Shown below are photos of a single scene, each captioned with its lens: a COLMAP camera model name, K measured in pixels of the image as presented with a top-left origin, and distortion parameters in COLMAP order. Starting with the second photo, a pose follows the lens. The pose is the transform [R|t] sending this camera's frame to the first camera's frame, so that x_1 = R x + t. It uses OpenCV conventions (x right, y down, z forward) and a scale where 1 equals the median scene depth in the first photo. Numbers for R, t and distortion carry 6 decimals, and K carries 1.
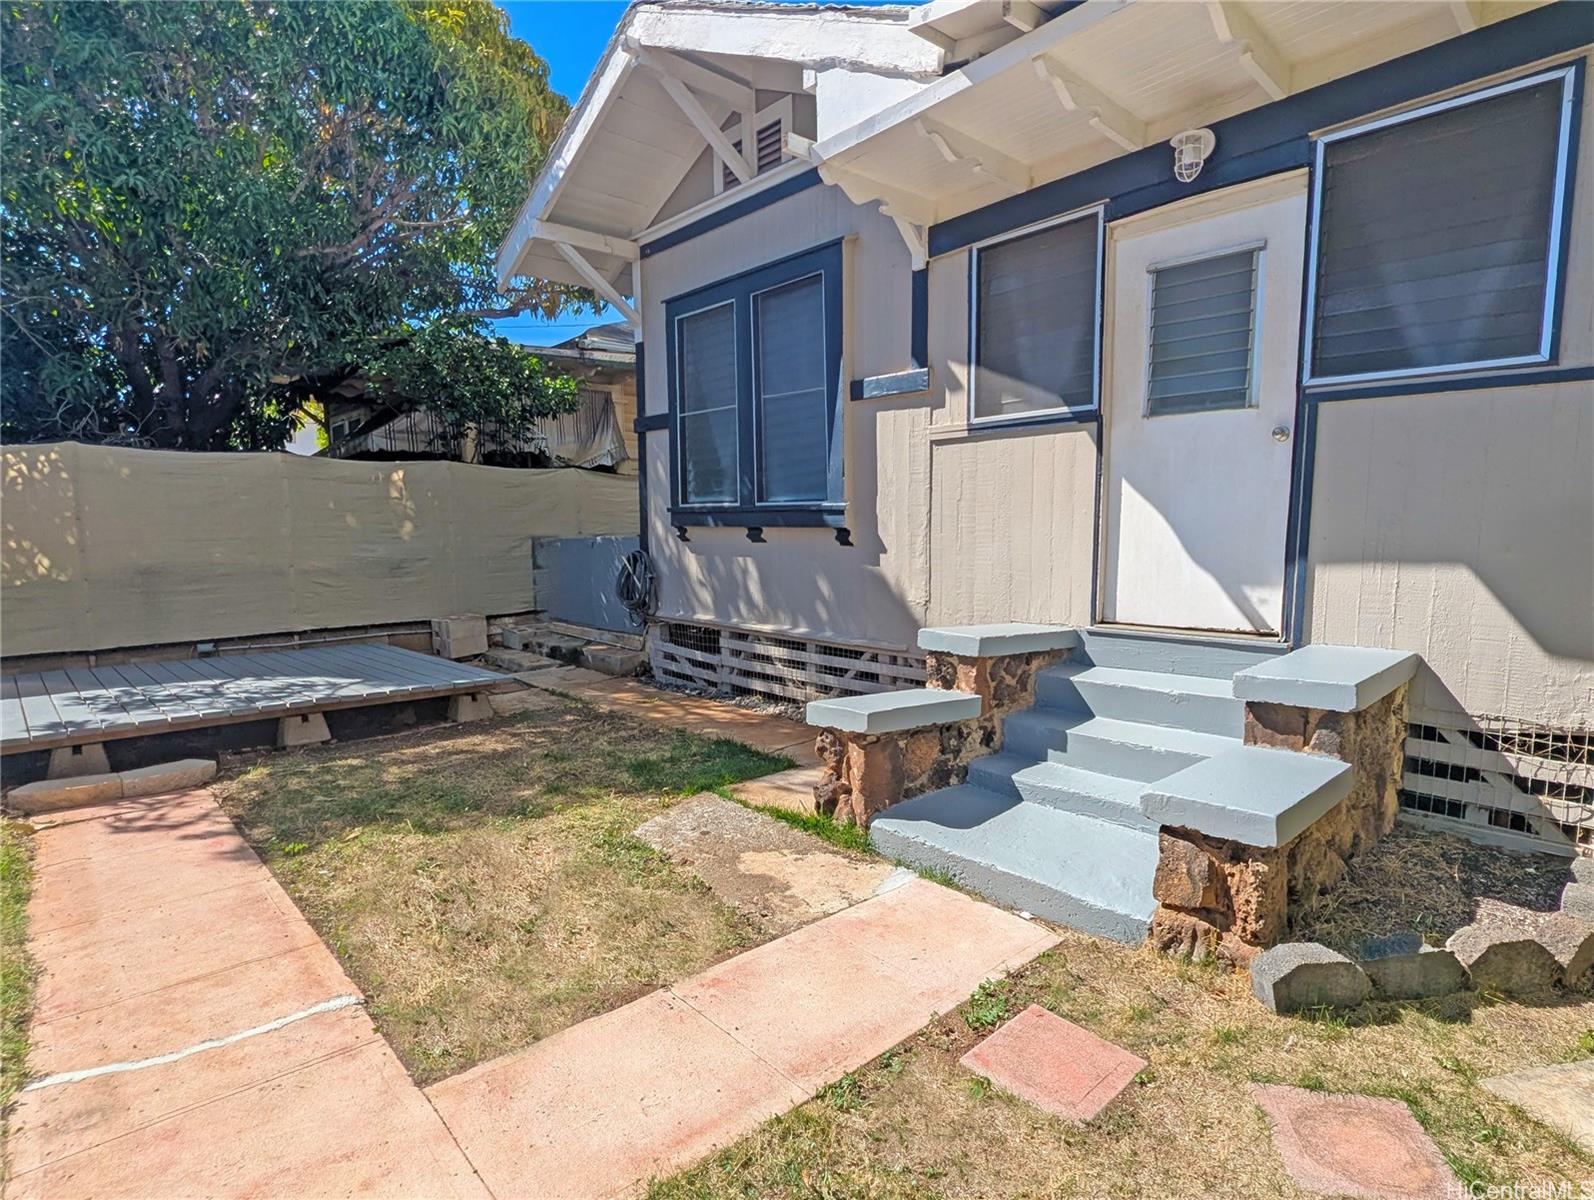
lens RADIAL K [[750.7, 0, 786.7], [0, 750.7, 598.8], [0, 0, 1]] dist [-0.023401, -0.000193]
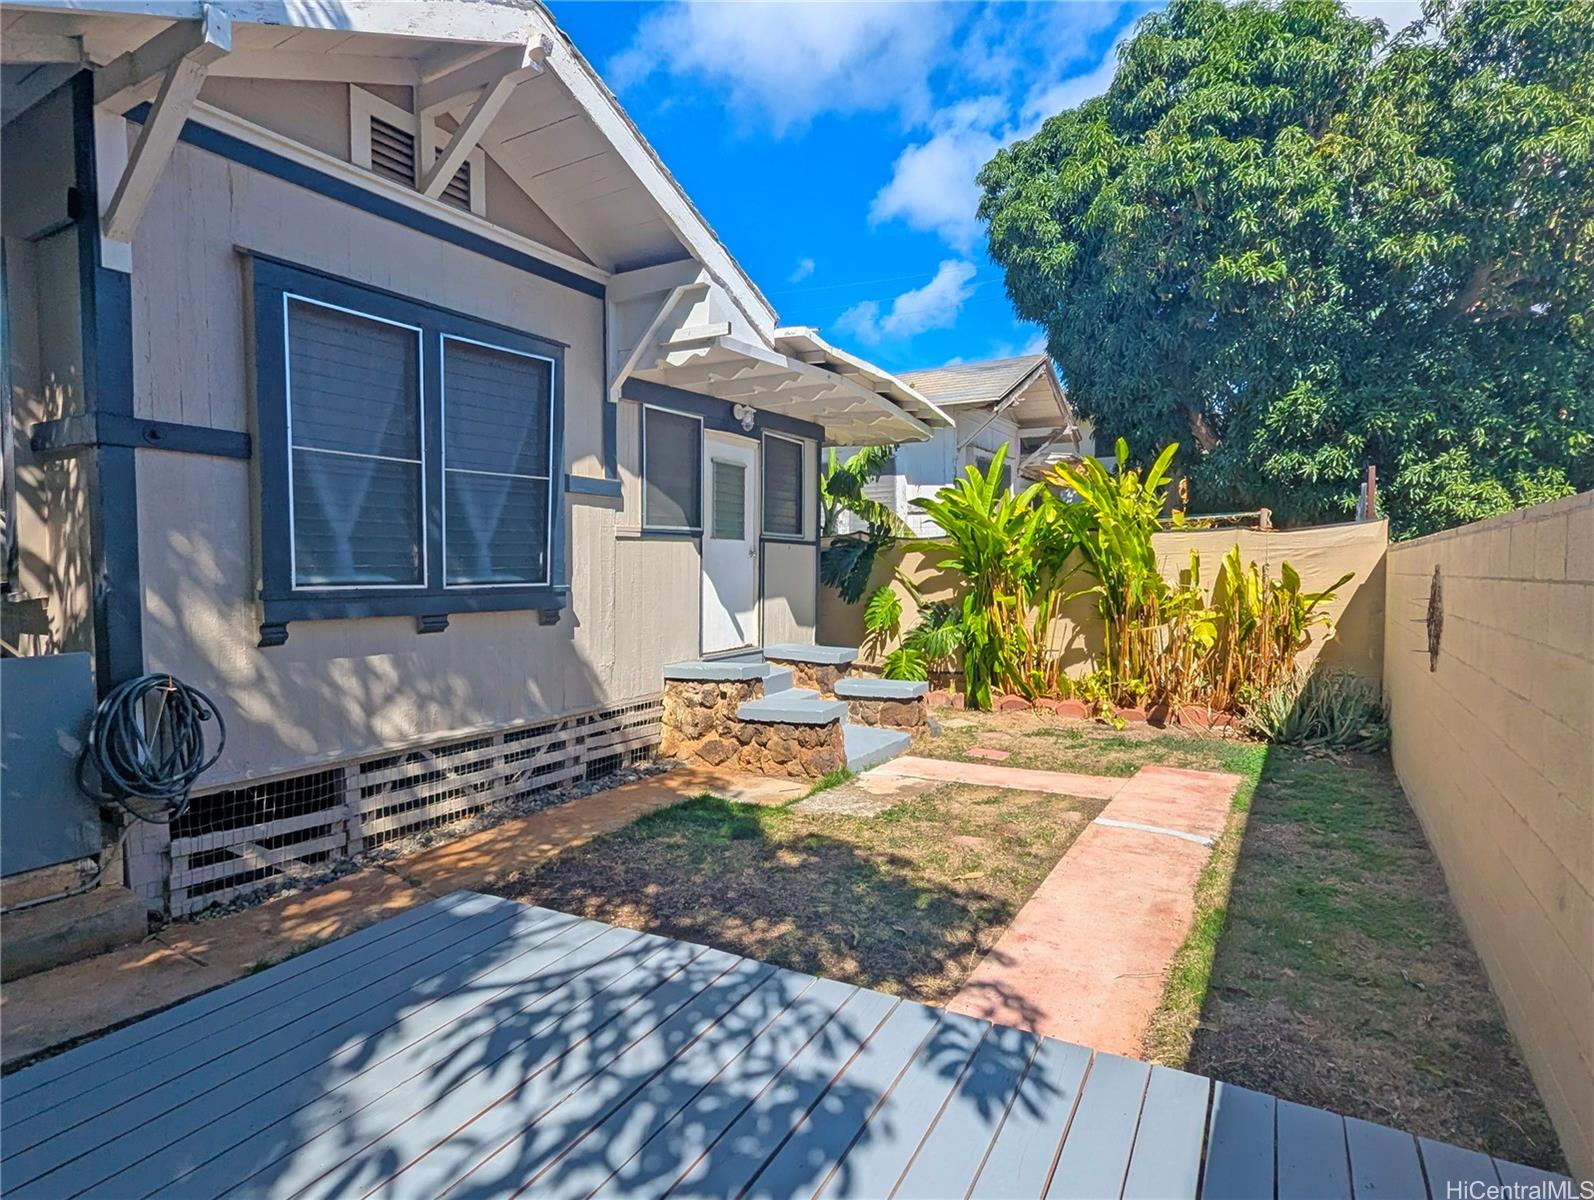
lens RADIAL K [[736.9, 0, 799.6], [0, 736.9, 602.4], [0, 0, 1]] dist [0.004102, -0.000408]
pose [[-0.171982, -0.025470, 0.984771, -1.032413], [0.119159, 0.991788, 0.046462, -0.112775], [-0.977867, 0.125335, -0.167535, 0.860279]]
